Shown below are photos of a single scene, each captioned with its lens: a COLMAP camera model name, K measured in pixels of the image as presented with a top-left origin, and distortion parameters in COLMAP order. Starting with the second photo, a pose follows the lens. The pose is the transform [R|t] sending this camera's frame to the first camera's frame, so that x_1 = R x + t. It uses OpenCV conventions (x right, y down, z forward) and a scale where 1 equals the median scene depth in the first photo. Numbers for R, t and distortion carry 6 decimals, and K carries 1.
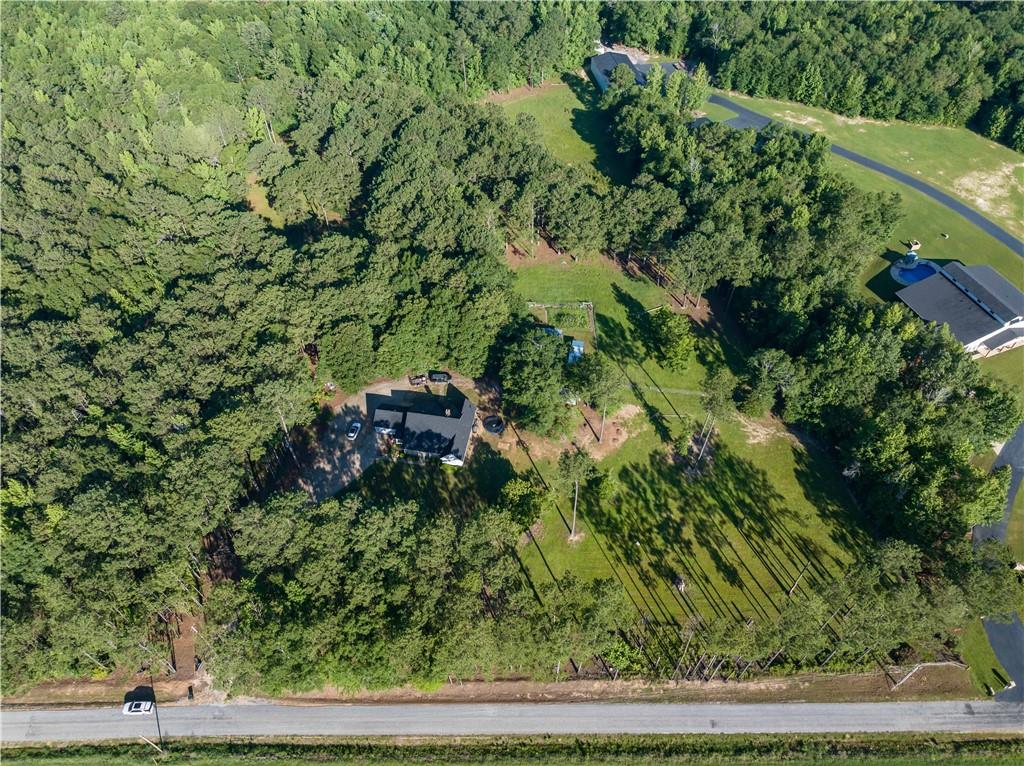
lens RADIAL K [[739.8, 0, 512.0], [0, 739.8, 383.0], [0, 0, 1]] dist [-0.041279, 0.026550]
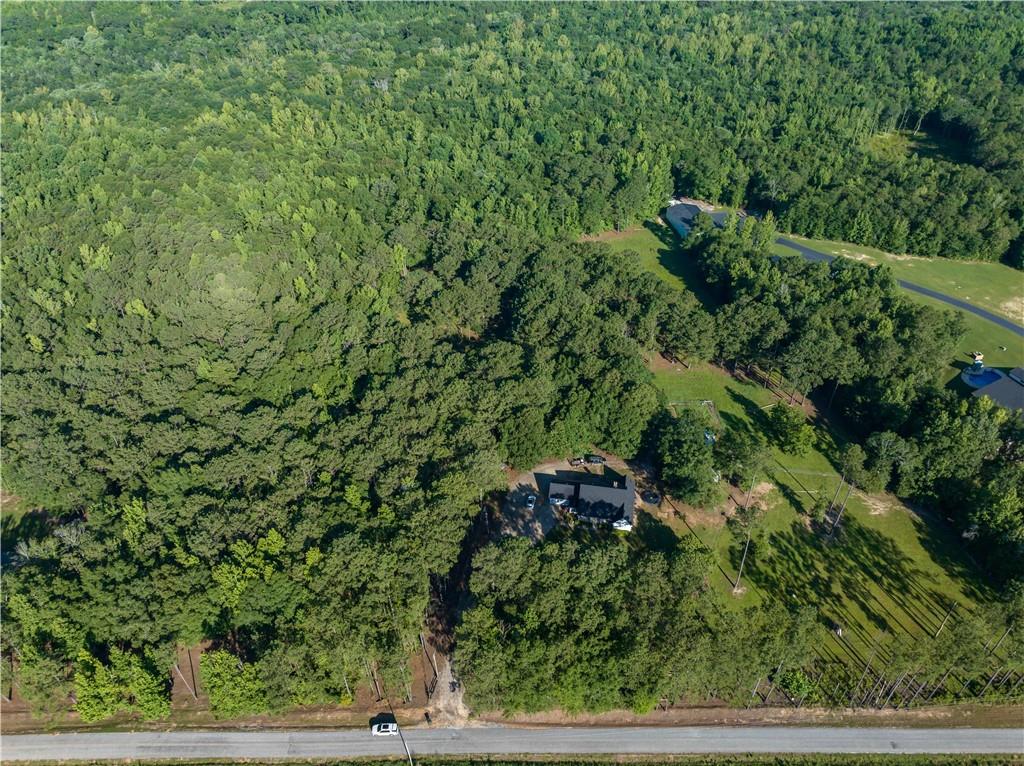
lens RADIAL K [[739.8, 0, 512.0], [0, 739.8, 383.0], [0, 0, 1]] dist [-0.041279, 0.026550]
pose [[0.999979, -0.000159, -0.006538, -0.222507], [-0.001143, 0.980065, -0.198676, 0.104675], [0.006439, 0.198679, 0.980043, -0.155500]]
